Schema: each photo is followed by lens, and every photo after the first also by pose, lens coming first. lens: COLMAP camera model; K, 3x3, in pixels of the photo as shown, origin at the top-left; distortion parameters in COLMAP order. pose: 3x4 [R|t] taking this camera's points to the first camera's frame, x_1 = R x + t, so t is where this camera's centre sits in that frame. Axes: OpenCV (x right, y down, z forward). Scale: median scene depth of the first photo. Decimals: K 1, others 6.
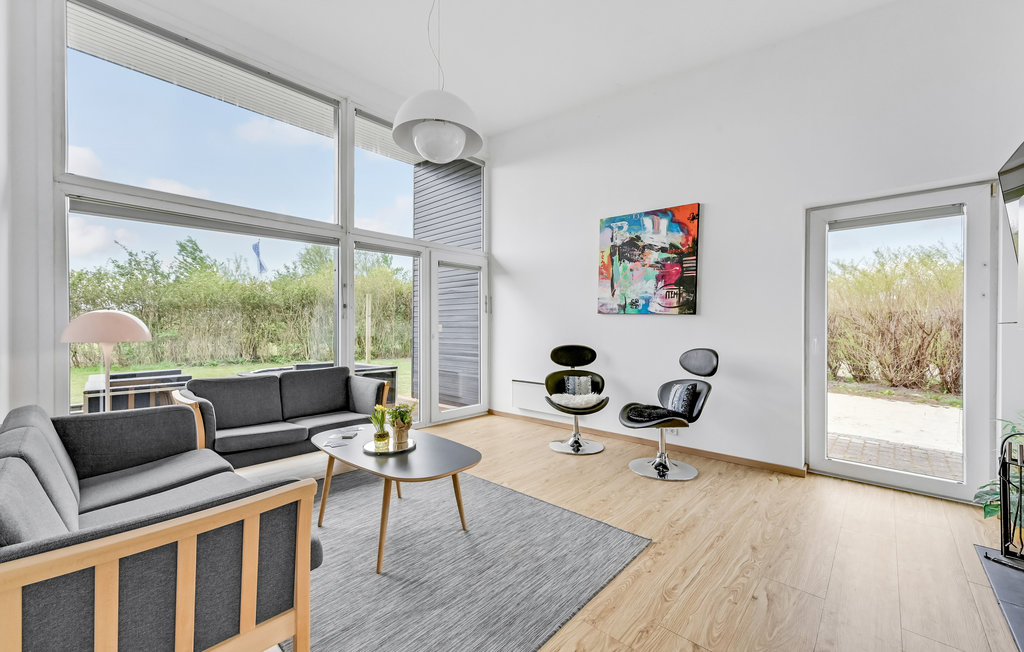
lens RADIAL K [[405.4, 0, 507.4], [0, 405.4, 327.5], [0, 0, 1]] dist [0.001899, 0.000213]
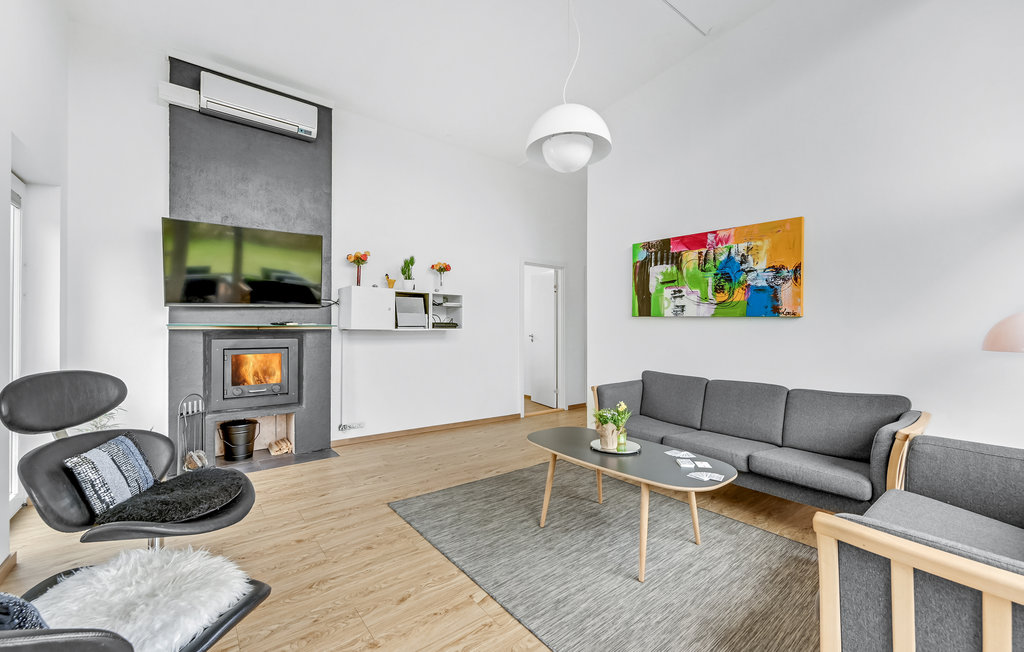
lens RADIAL K [[405.4, 0, 507.4], [0, 405.4, 327.5], [0, 0, 1]] dist [0.001899, 0.000213]
pose [[-0.988418, -0.002131, 0.151740, -0.149236], [-0.002459, 0.999995, -0.001978, -0.003583], [-0.151735, -0.002328, -0.988418, 1.738362]]
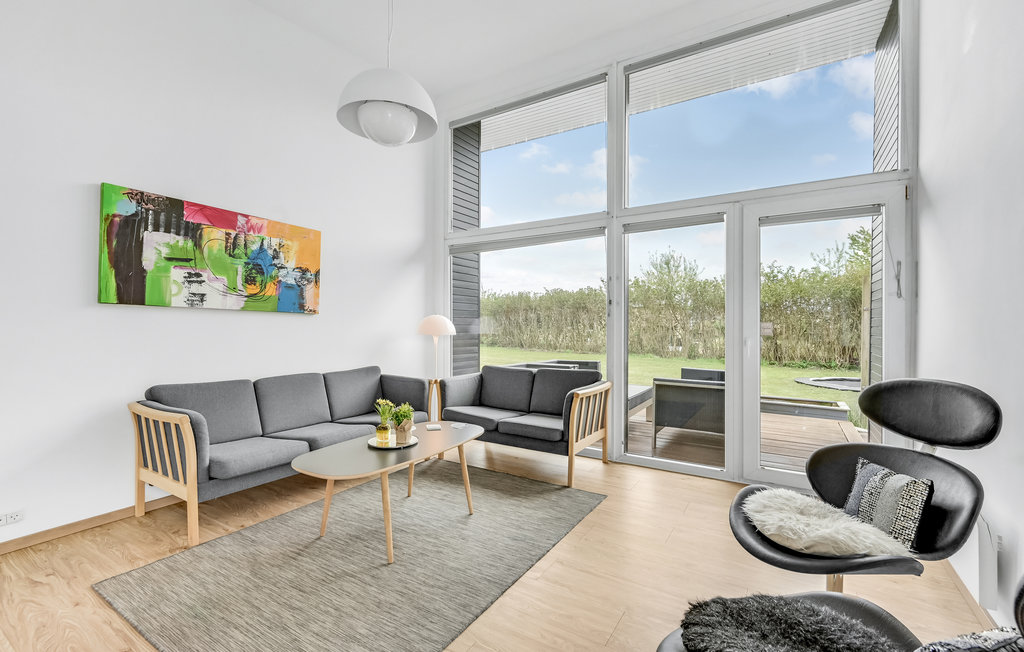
lens RADIAL K [[439.9, 0, 516.8], [0, 439.9, 325.5], [0, 0, 1]] dist [-0.000558, -0.000162]
pose [[0.193013, 0.003115, -0.981191, 0.731504], [-0.005317, 0.999984, 0.002129, -0.005298], [0.981182, 0.004806, 0.193027, 0.924644]]
